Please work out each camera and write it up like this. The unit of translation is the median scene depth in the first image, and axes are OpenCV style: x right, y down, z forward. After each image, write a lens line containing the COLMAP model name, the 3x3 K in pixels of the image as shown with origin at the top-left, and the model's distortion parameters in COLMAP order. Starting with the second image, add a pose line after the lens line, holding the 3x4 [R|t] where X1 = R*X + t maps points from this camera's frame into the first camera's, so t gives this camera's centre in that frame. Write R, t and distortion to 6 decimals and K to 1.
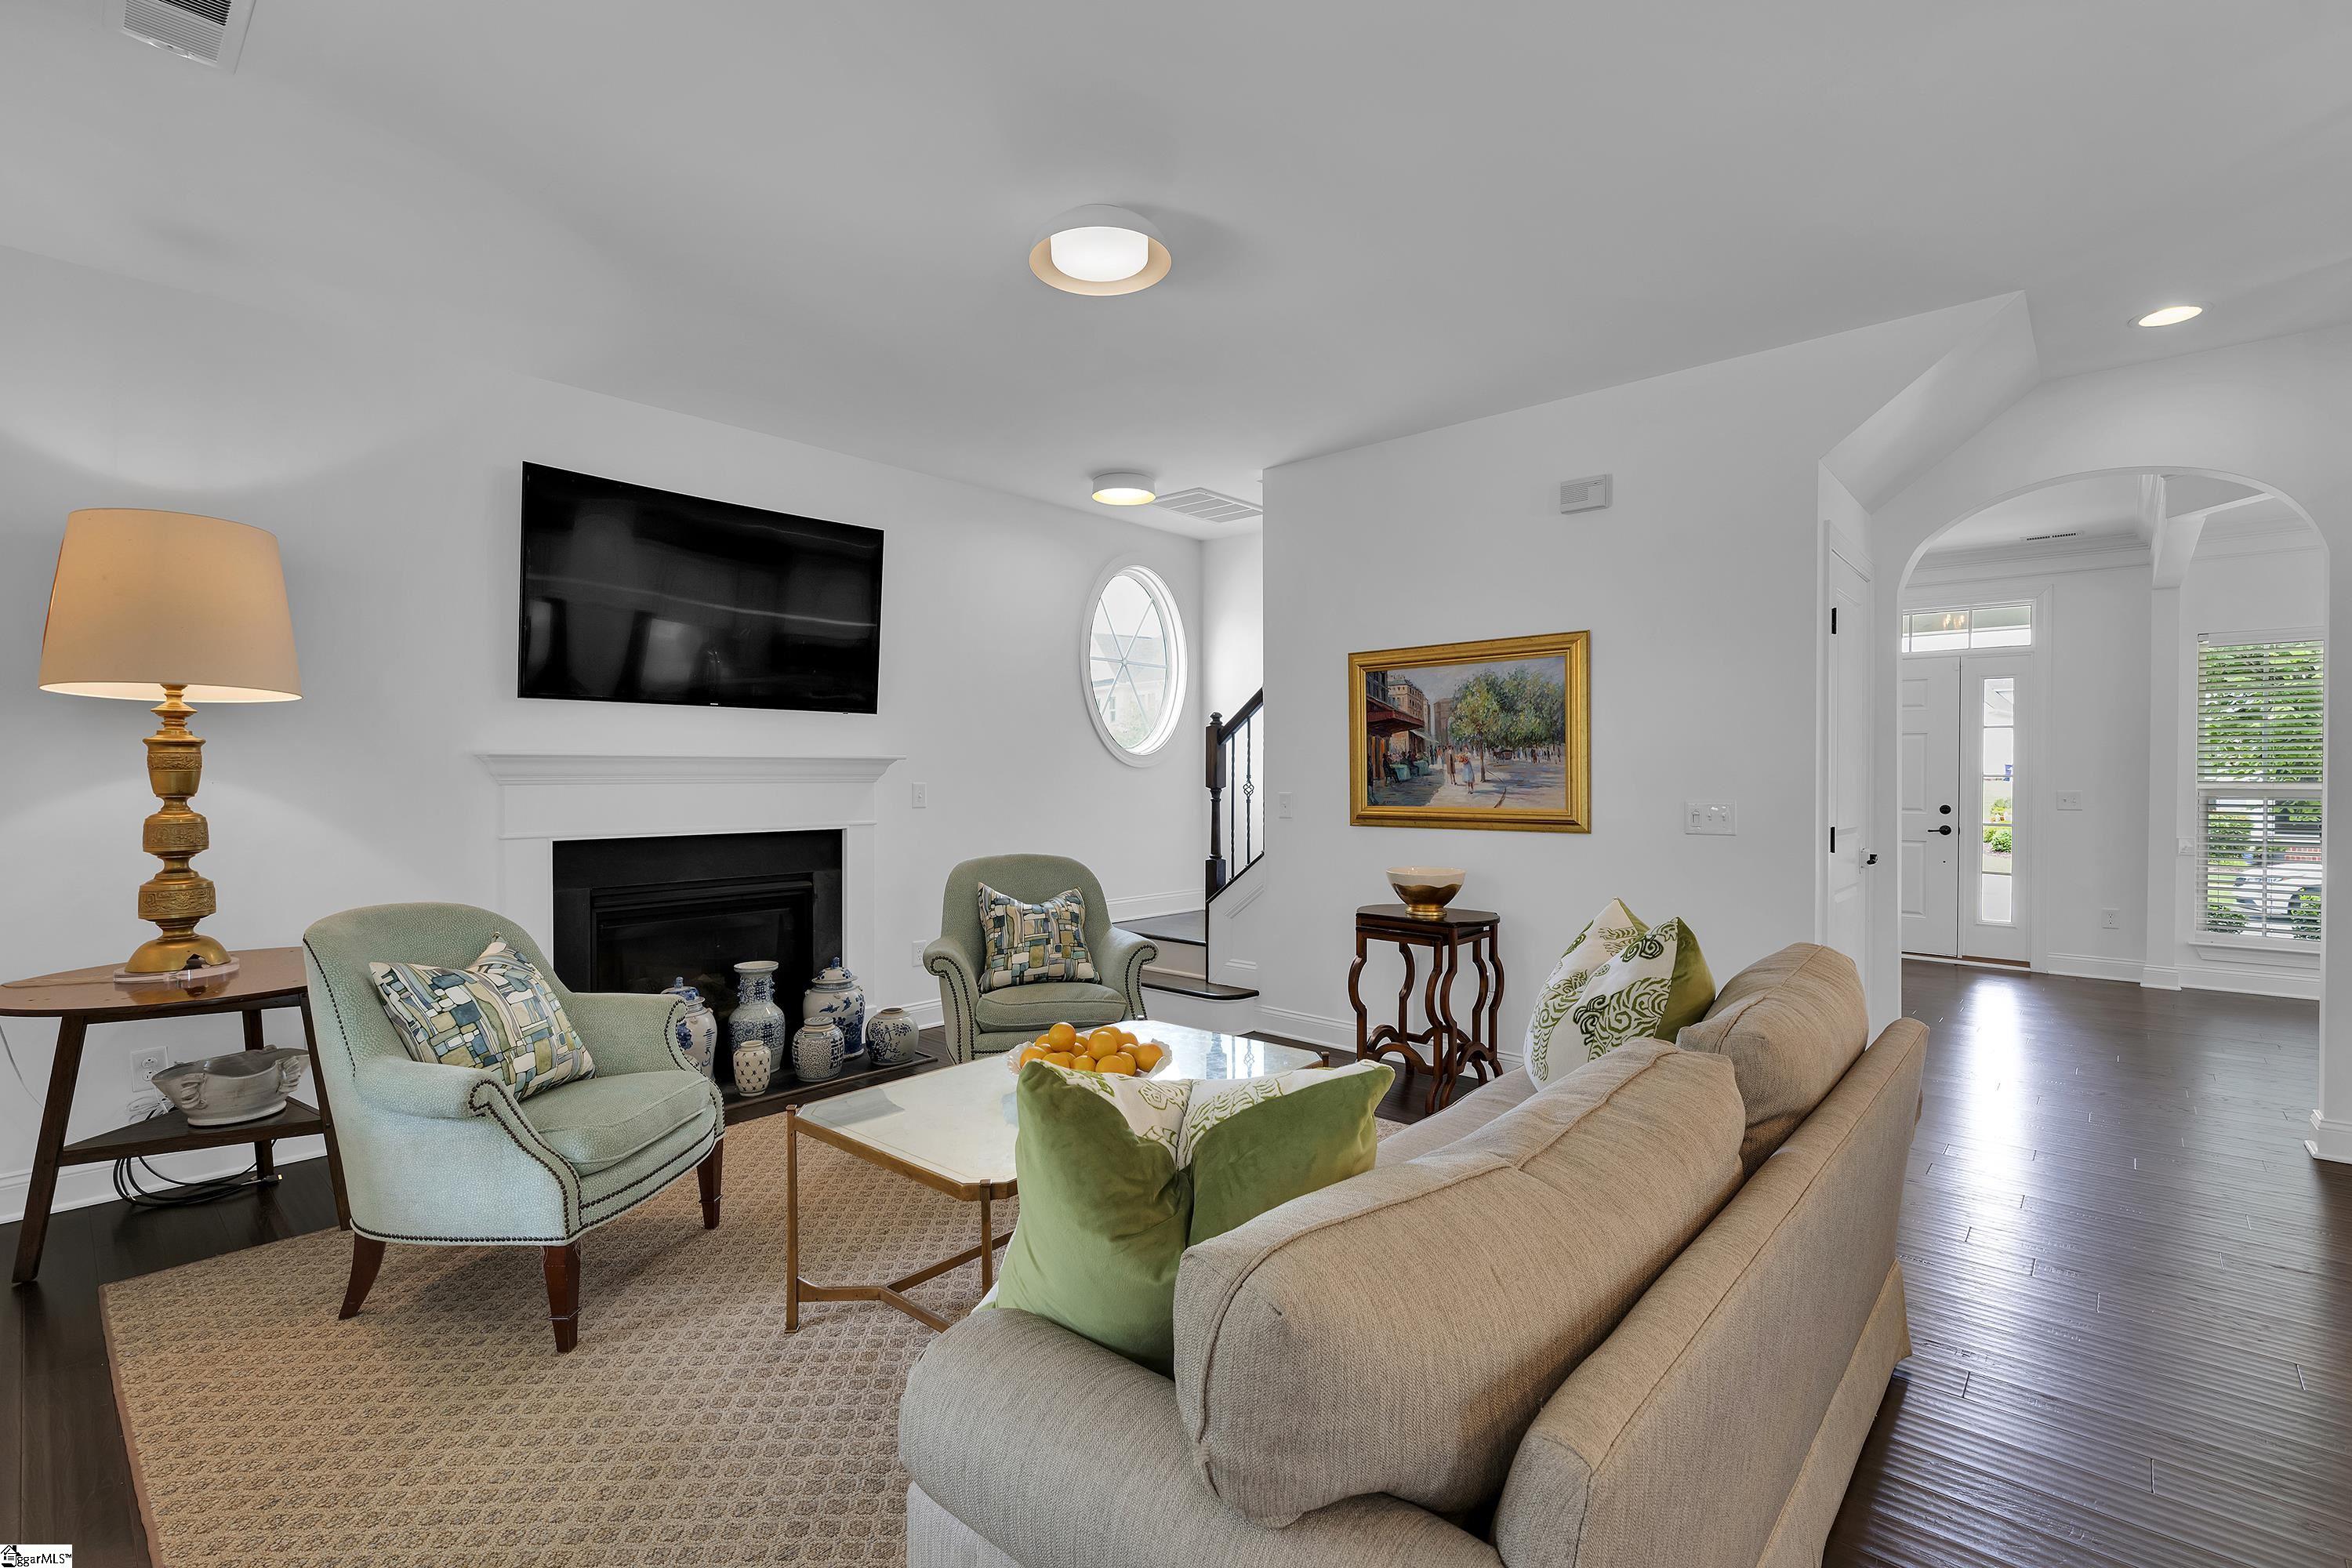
lens RADIAL K [[1044.4, 0, 1196.9], [0, 1044.4, 780.1], [0, 0, 1]] dist [-0.016188, 0.004601]
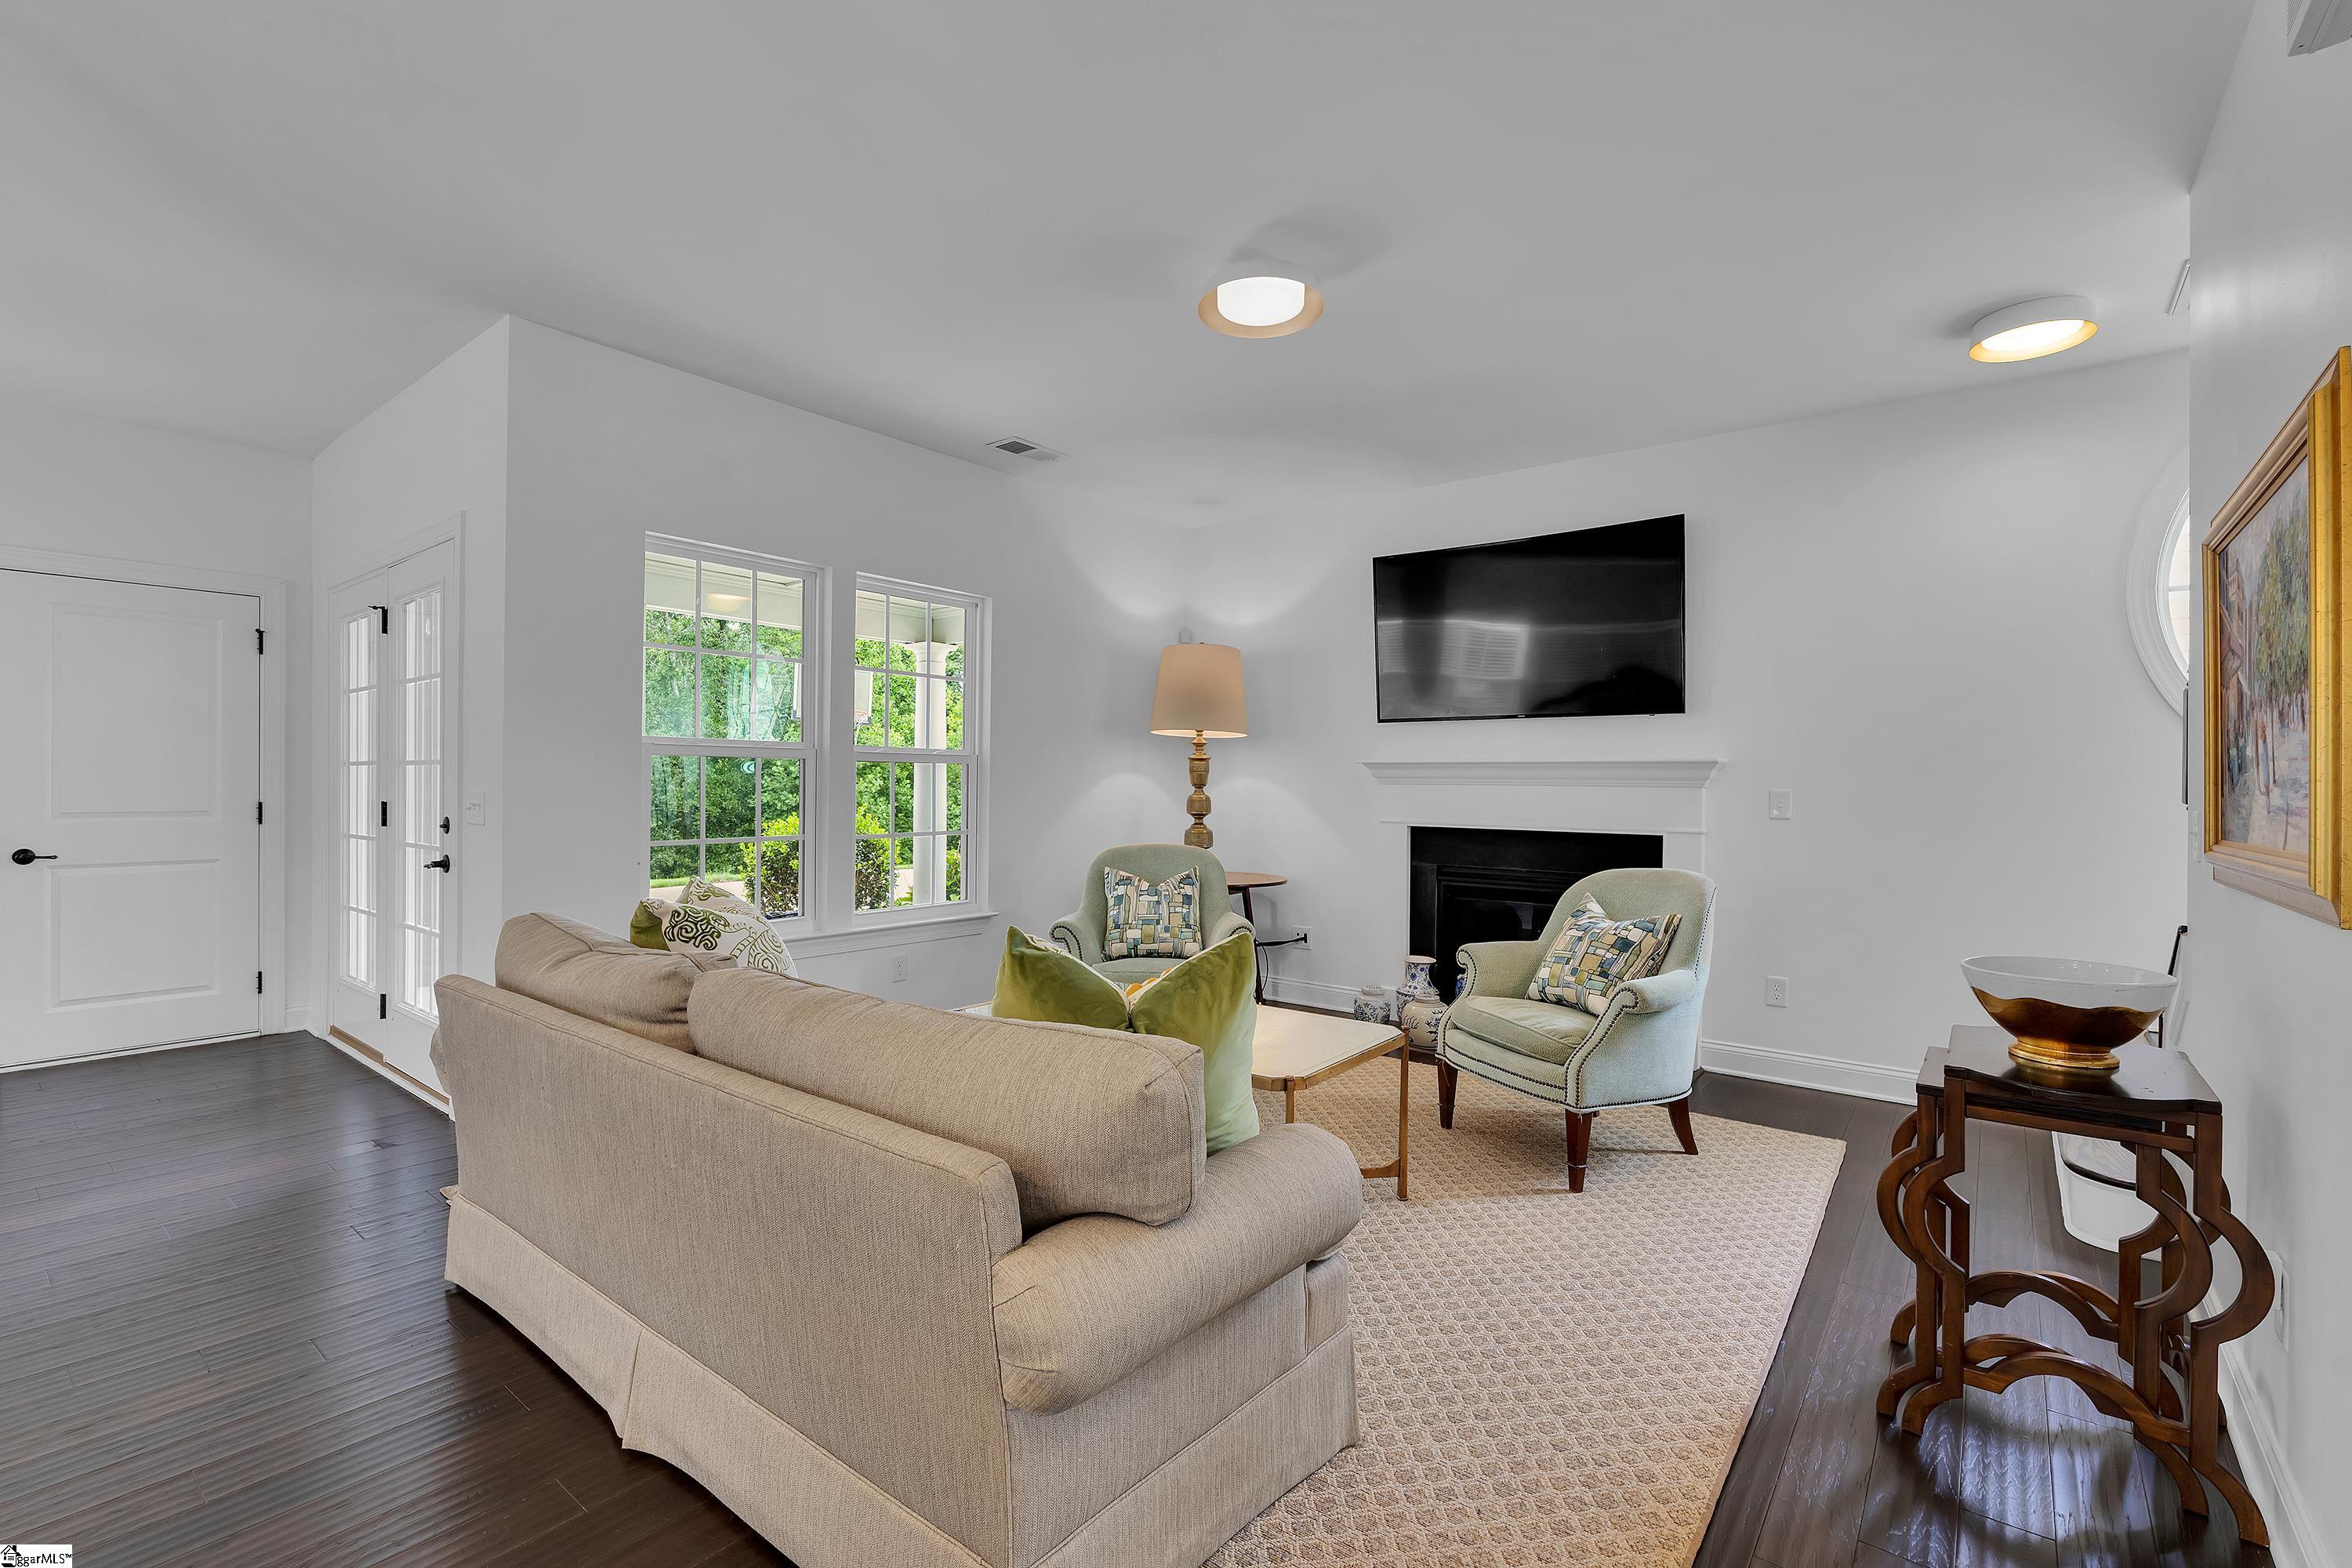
lens RADIAL K [[1044.4, 0, 1150.5], [0, 1044.4, 783.7], [0, 0, 1]] dist [-0.016188, 0.004601]
pose [[0.034166, 0.000766, -0.999416, 0.748732], [-0.018366, 0.999831, 0.000138, 0.009325], [0.999247, 0.018351, 0.034174, 0.620016]]
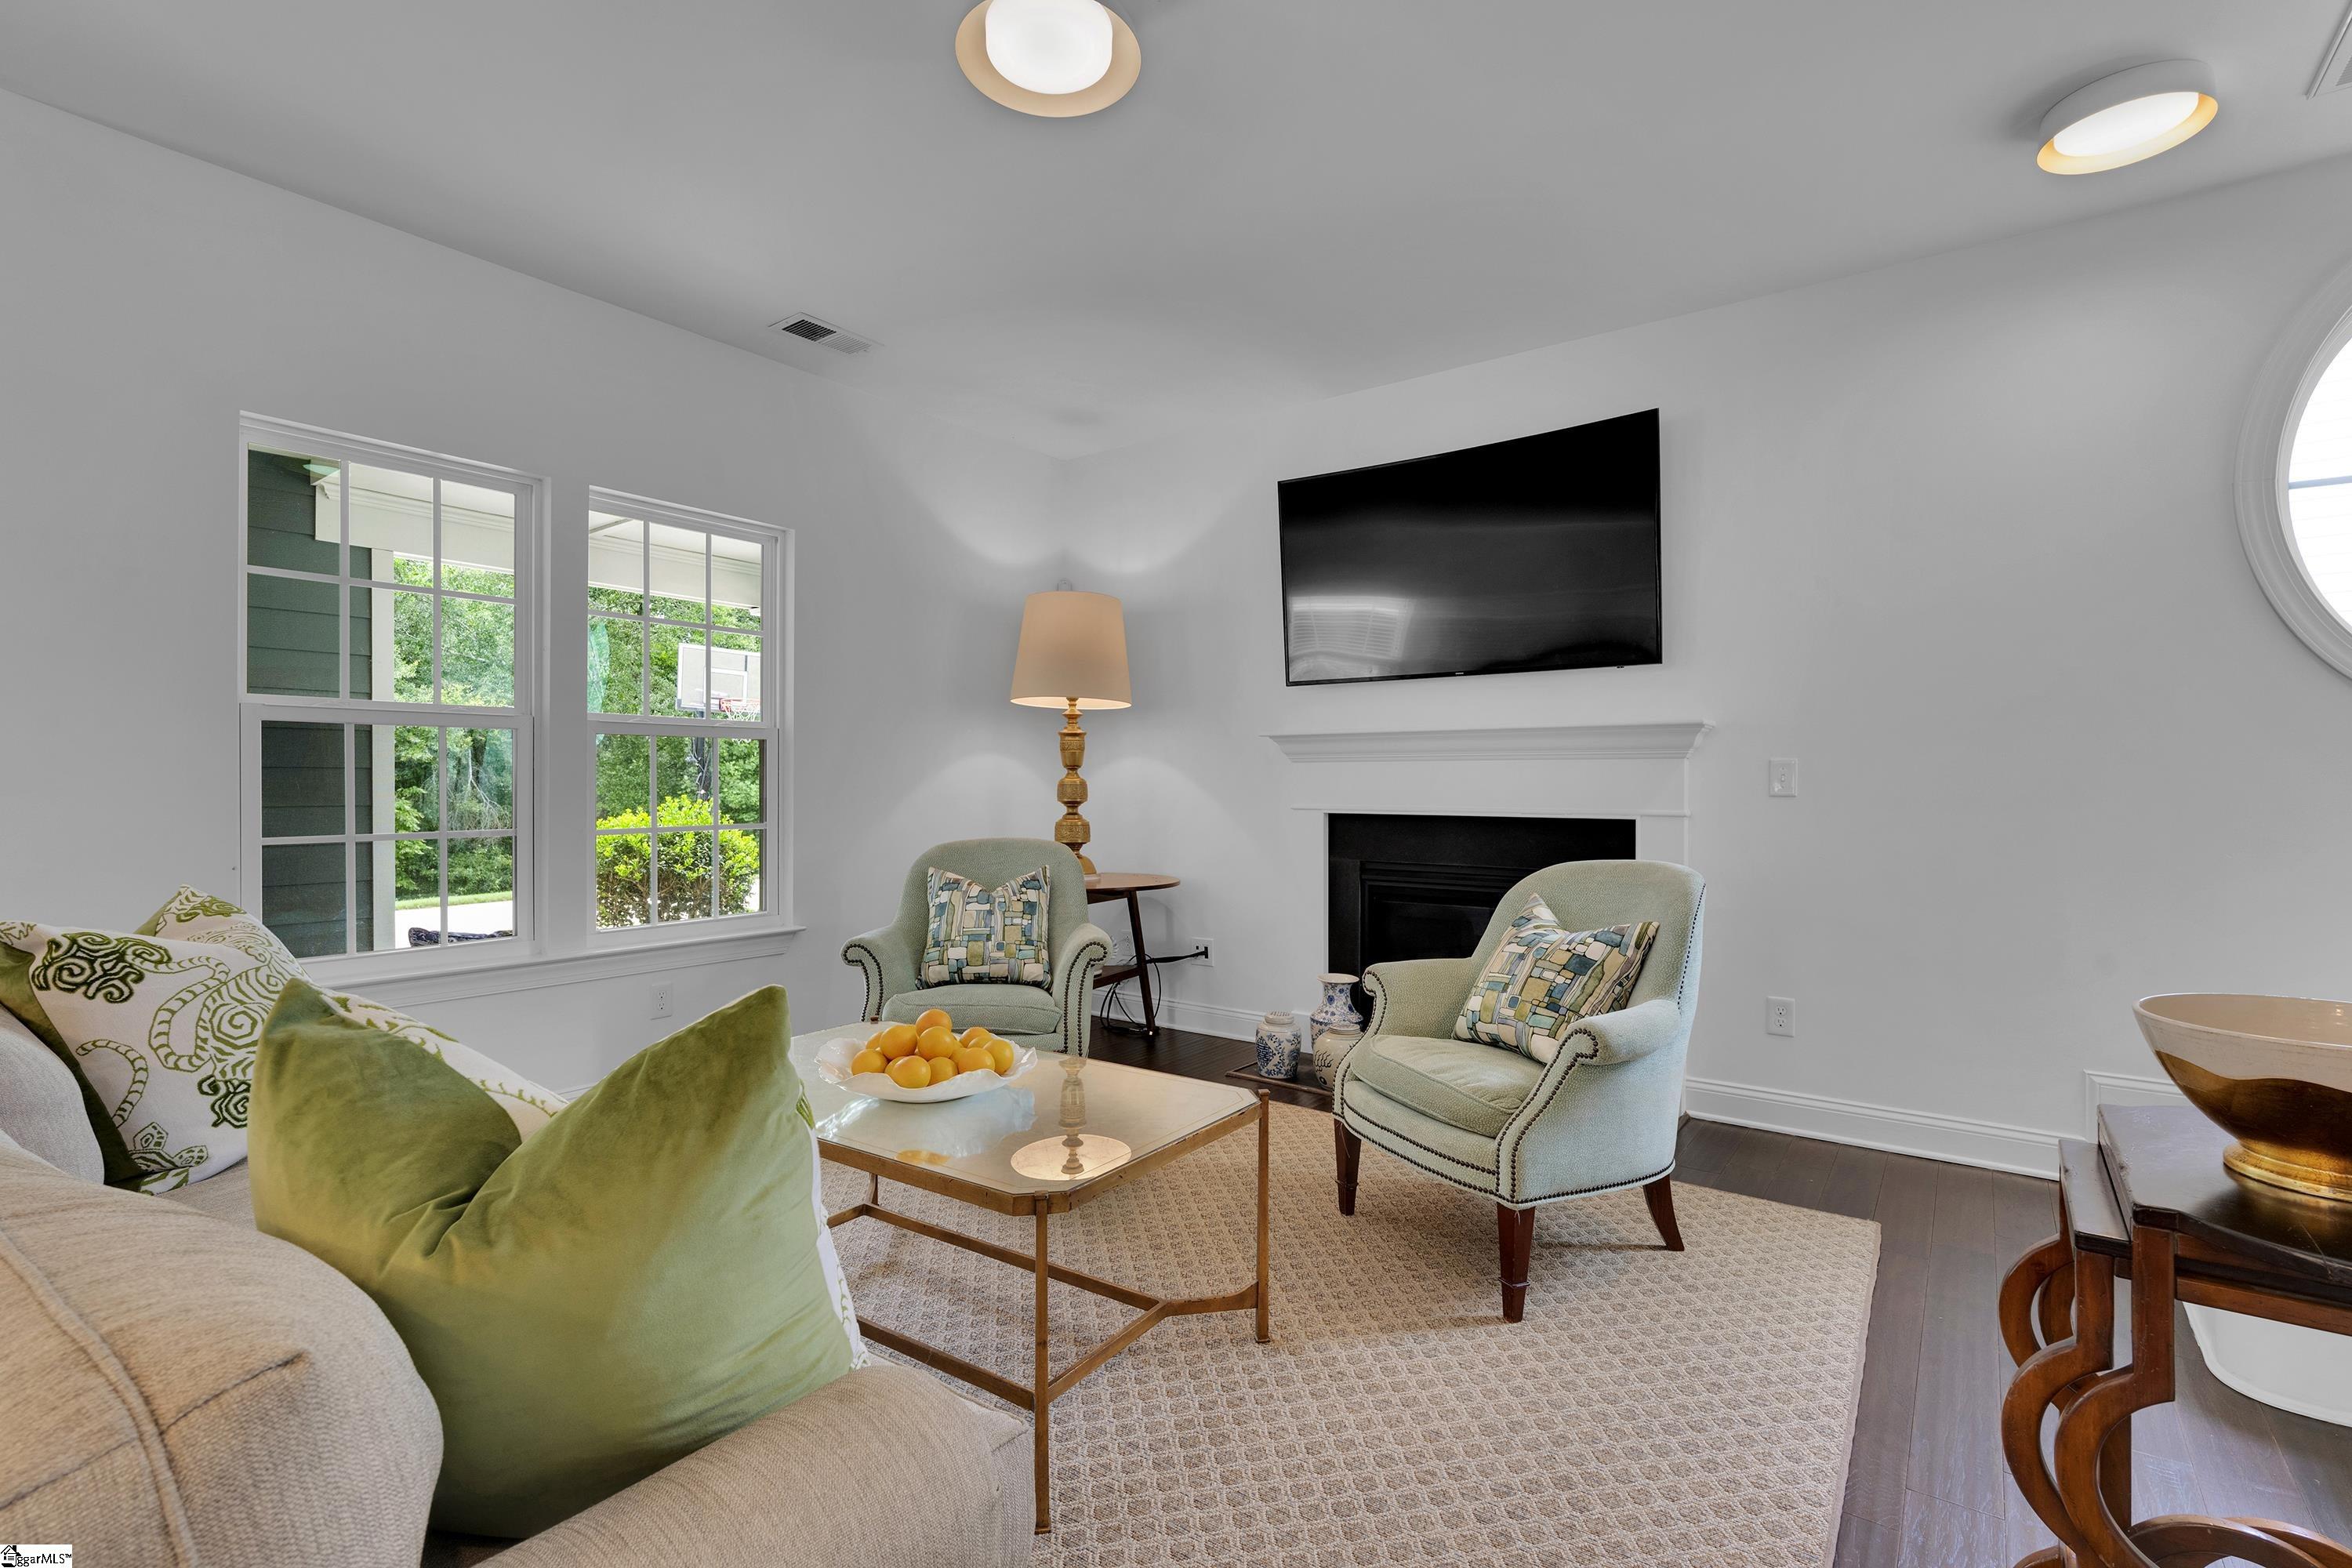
lens RADIAL K [[1044.4, 0, 1160.8], [0, 1044.4, 790.1], [0, 0, 1]] dist [-0.016188, 0.004601]
pose [[0.059085, 0.002680, -0.998249, 0.490601], [-0.008685, 0.999960, 0.002170, 0.033440], [0.998215, 0.008542, 0.059106, 0.765000]]
